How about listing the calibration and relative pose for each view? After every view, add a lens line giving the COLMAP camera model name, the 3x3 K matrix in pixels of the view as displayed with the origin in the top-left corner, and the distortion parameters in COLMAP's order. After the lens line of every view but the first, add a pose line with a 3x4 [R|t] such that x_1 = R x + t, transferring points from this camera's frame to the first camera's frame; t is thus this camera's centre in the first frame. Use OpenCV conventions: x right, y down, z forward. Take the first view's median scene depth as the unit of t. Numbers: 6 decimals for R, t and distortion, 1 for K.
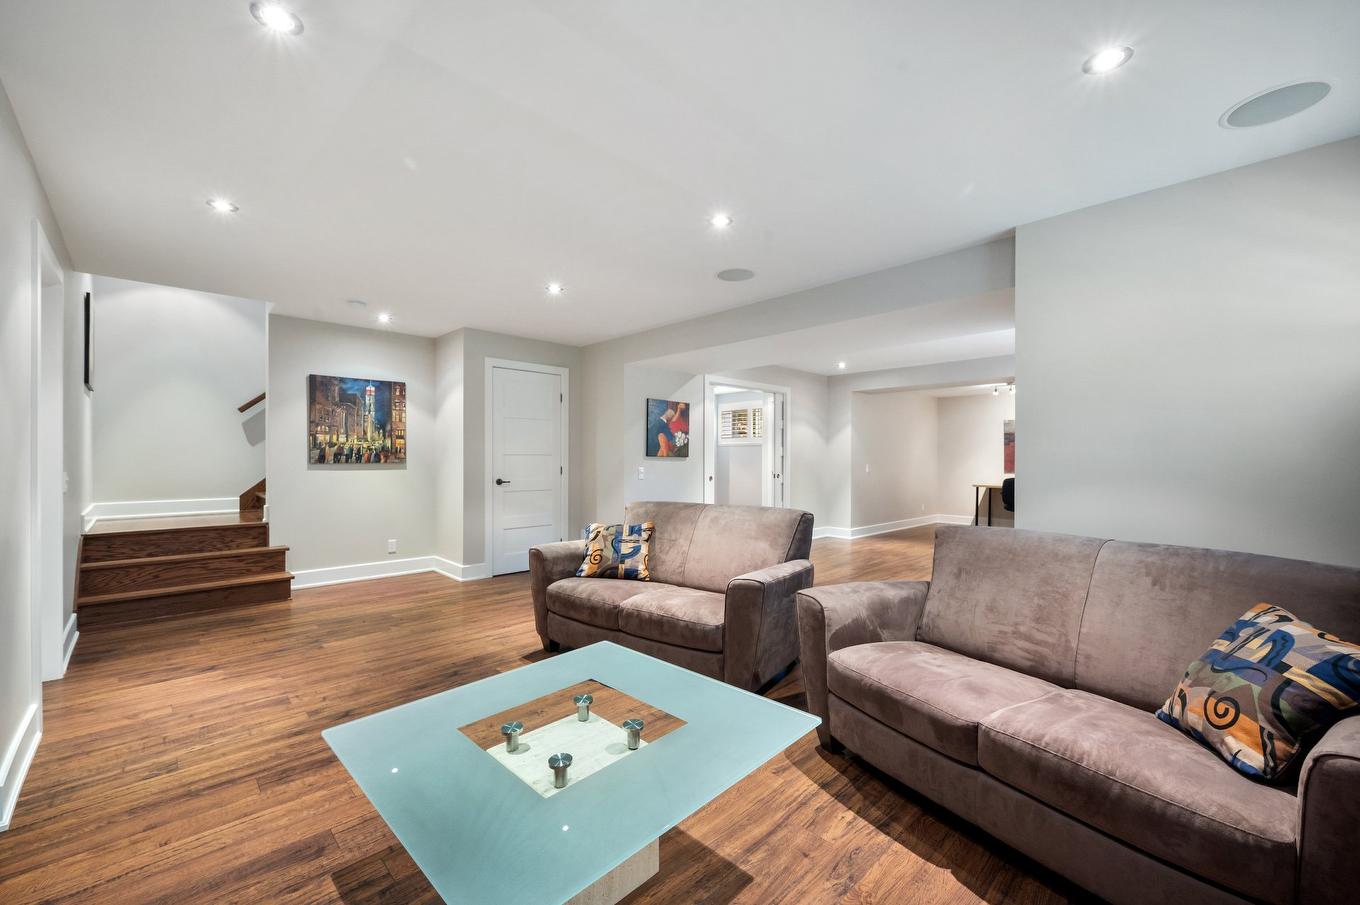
lens RADIAL K [[535.9, 0, 677.9], [0, 535.9, 459.2], [0, 0, 1]] dist [0.002804, 0.000493]
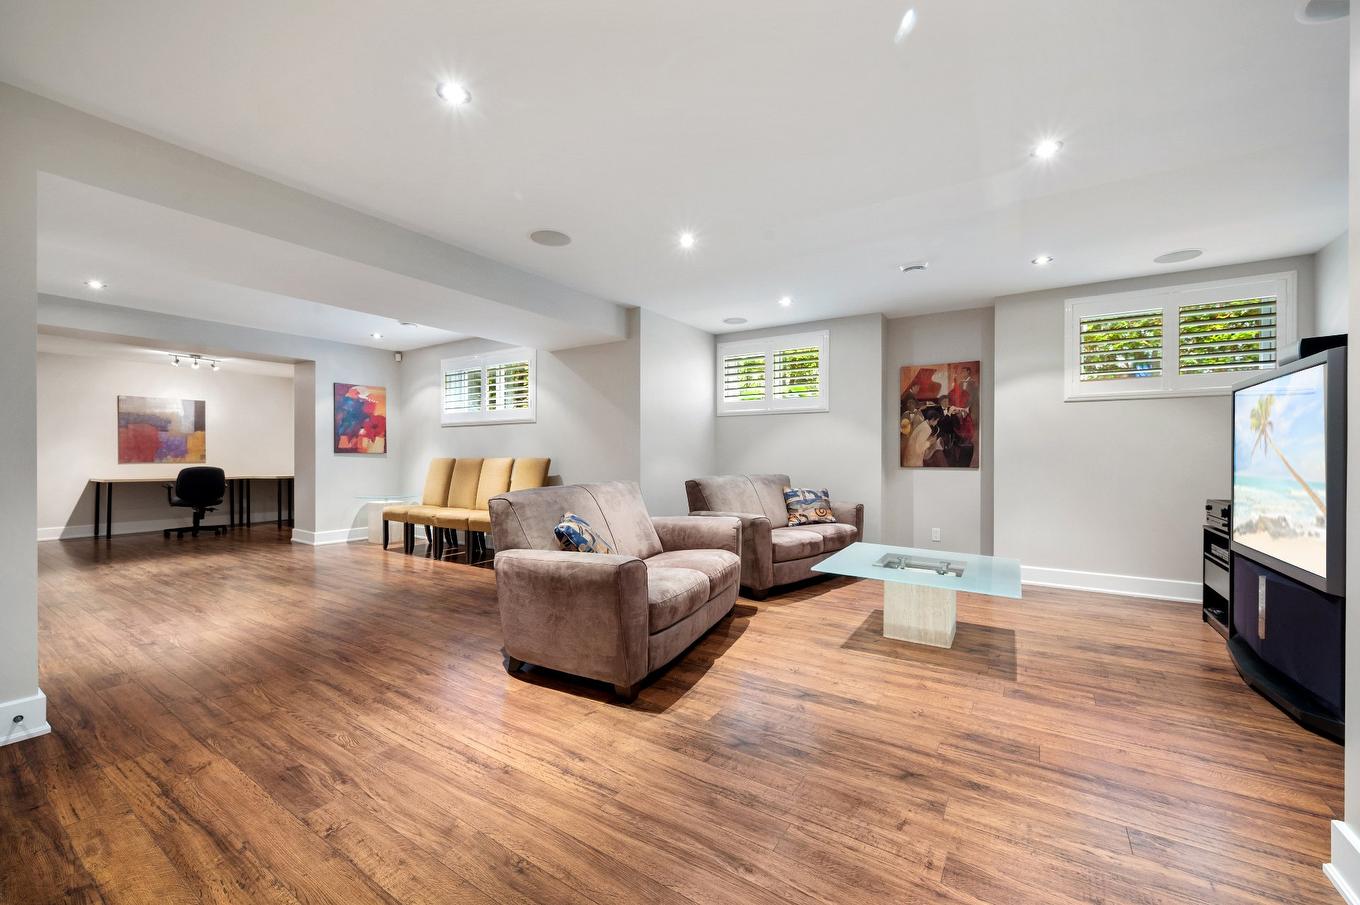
lens RADIAL K [[535.9, 0, 678.7], [0, 535.9, 455.1], [0, 0, 1]] dist [0.002804, 0.000493]
pose [[-0.205805, -0.001505, 0.978592, -1.444297], [-0.001619, 0.999998, 0.001197, 0.051906], [-0.978592, -0.001338, -0.205807, 1.662715]]
